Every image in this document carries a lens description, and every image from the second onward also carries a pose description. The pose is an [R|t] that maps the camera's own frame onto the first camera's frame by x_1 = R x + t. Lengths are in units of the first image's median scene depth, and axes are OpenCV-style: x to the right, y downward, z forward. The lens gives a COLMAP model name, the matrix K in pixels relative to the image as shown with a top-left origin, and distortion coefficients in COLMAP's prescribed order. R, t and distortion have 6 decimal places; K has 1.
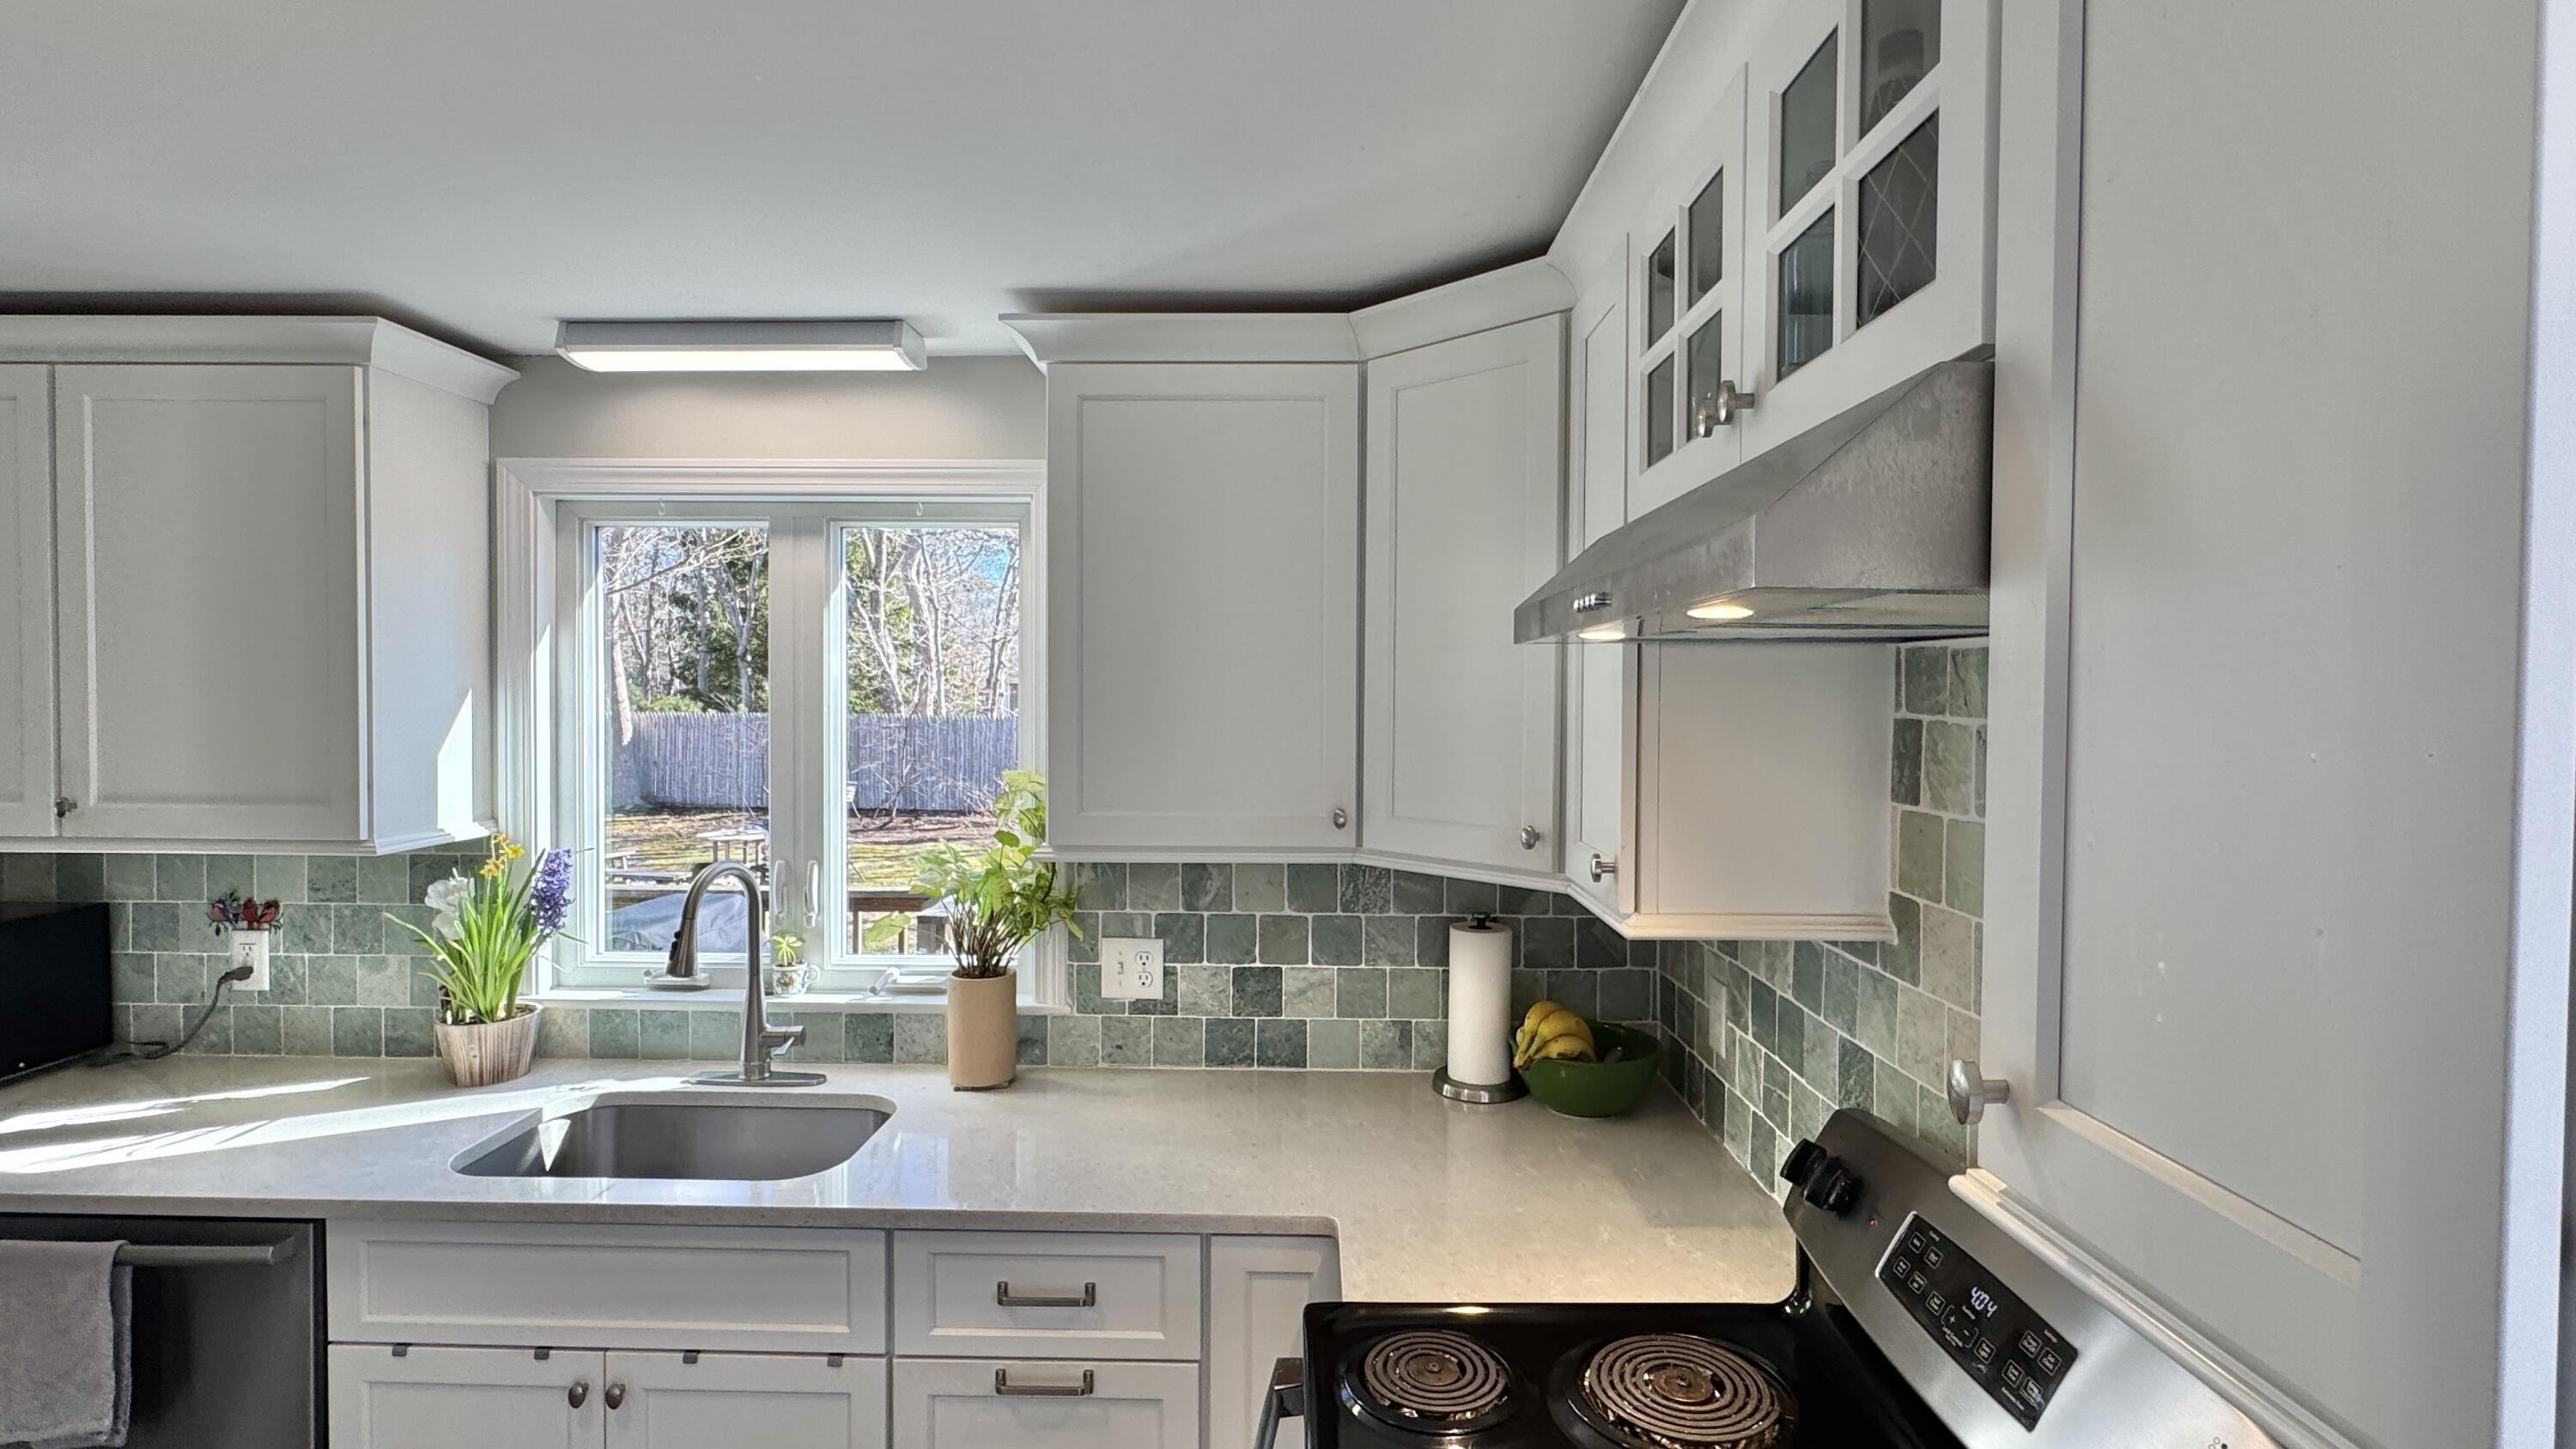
lens RADIAL K [[1213.8, 0, 1276.4], [0, 1213.8, 720.0], [0, 0, 1]] dist [-0.005581, 0.001587]
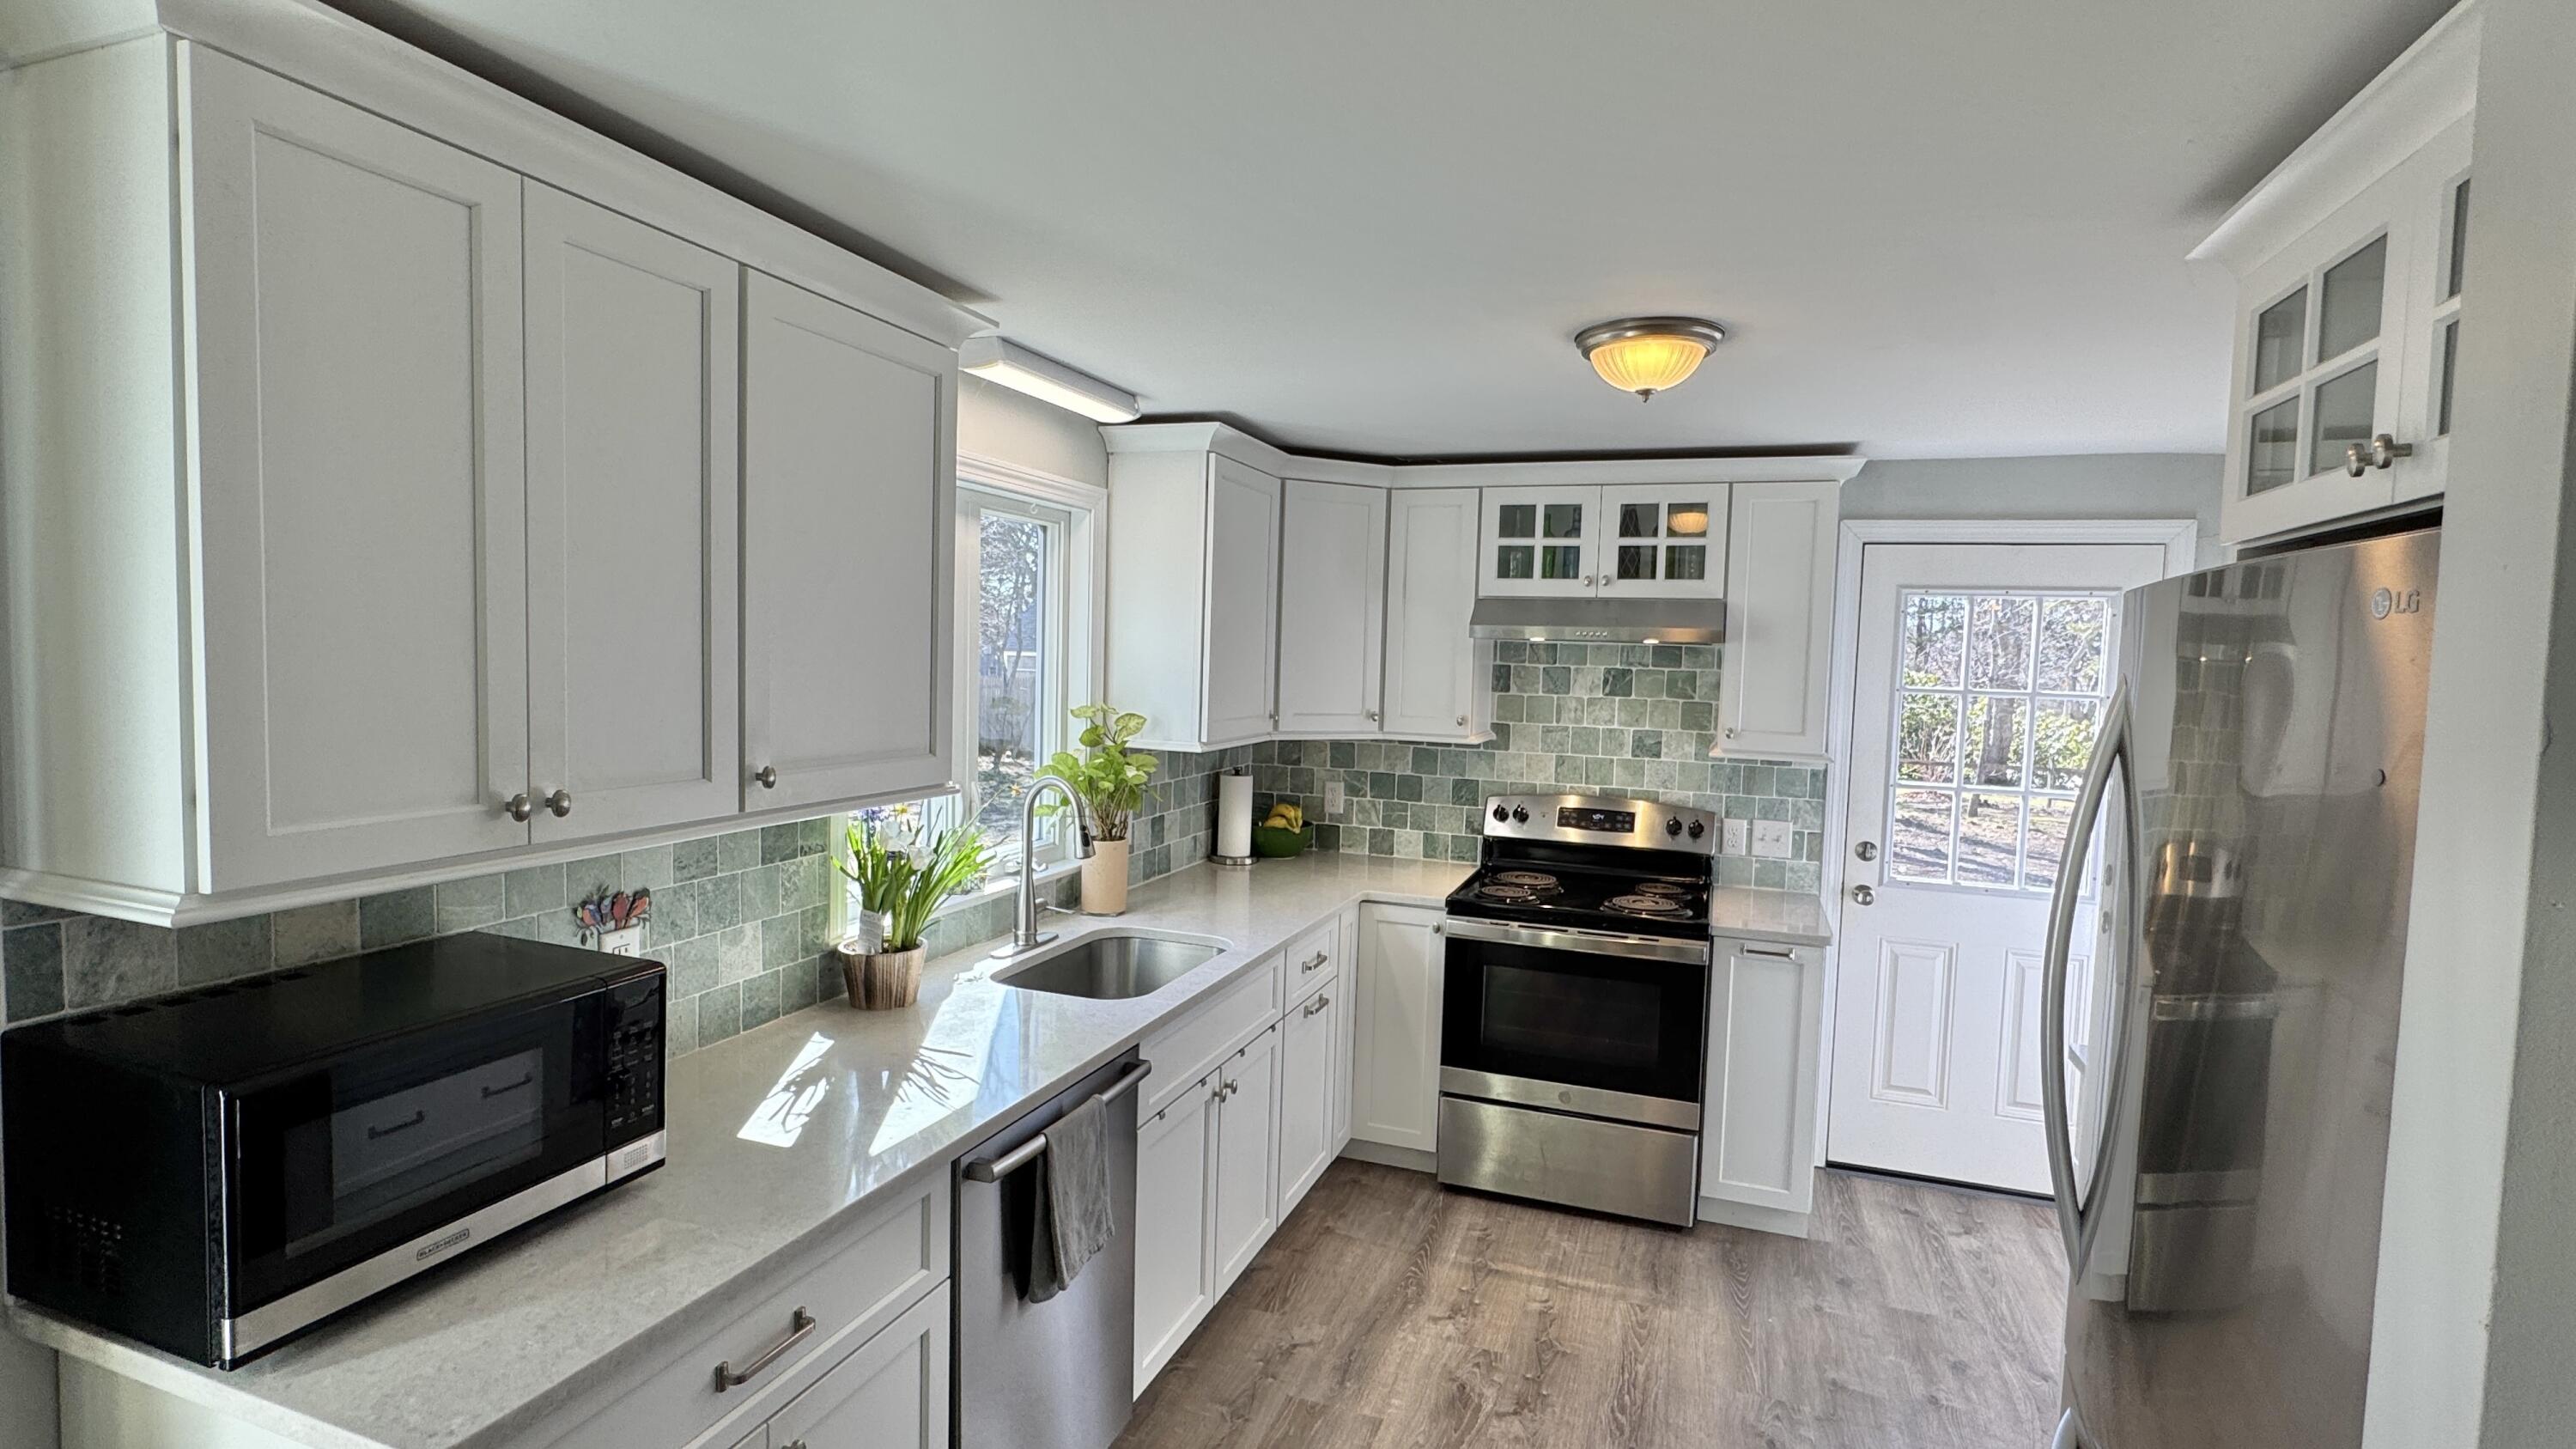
lens RADIAL K [[1213.8, 0, 1286.8], [0, 1213.8, 728.4], [0, 0, 1]] dist [-0.005581, 0.001587]
pose [[0.322728, -0.057988, 0.944714, -1.529839], [-0.003247, 0.998048, 0.062371, -0.017965], [-0.946486, -0.023196, 0.321910, 0.313738]]
